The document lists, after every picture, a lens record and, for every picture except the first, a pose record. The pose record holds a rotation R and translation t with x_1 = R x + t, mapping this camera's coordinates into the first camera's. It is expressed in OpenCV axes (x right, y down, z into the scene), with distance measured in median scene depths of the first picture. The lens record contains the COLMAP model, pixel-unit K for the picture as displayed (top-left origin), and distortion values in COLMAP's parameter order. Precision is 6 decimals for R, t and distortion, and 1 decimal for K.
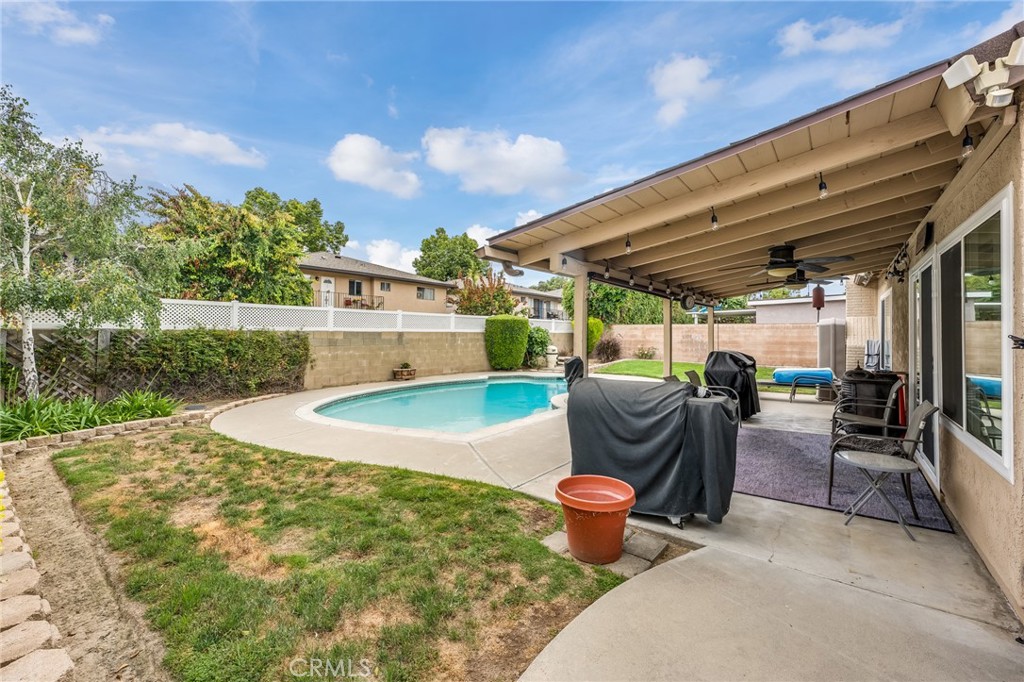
lens RADIAL K [[422.6, 0, 505.8], [0, 422.6, 330.7], [0, 0, 1]] dist [0.004935, -0.000329]
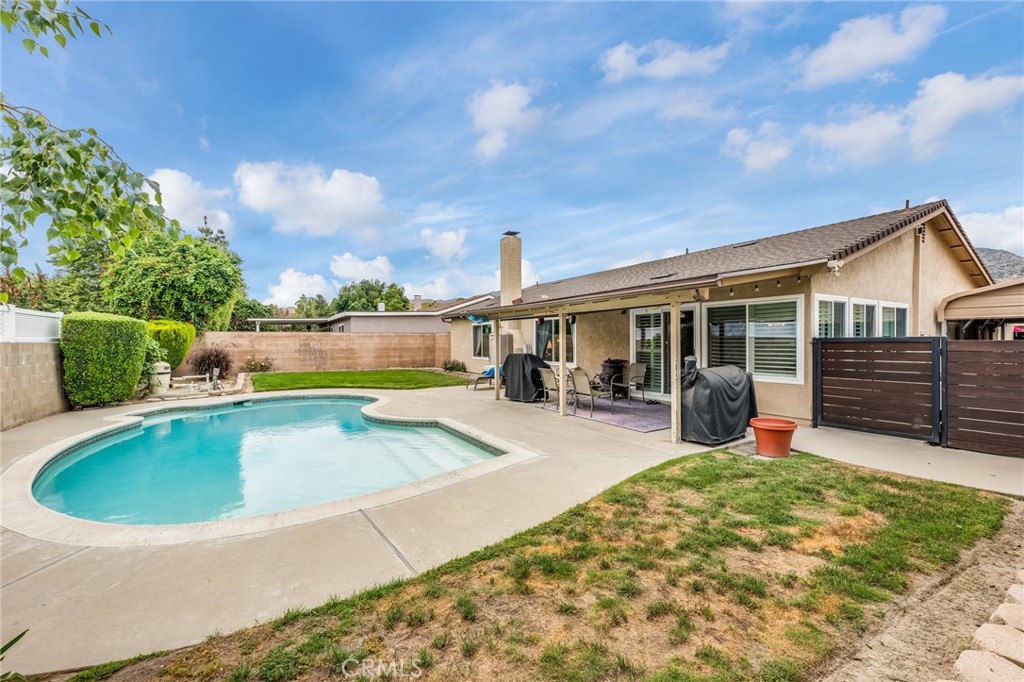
lens RADIAL K [[421.9, 0, 510.7], [0, 421.9, 336.3], [0, 0, 1]] dist [0.002830, 0.000371]
pose [[0.361085, 0.003006, 0.932528, -0.342091], [0.003322, 0.999984, -0.004510, -0.000084], [-0.932527, 0.004726, 0.361070, 0.242645]]
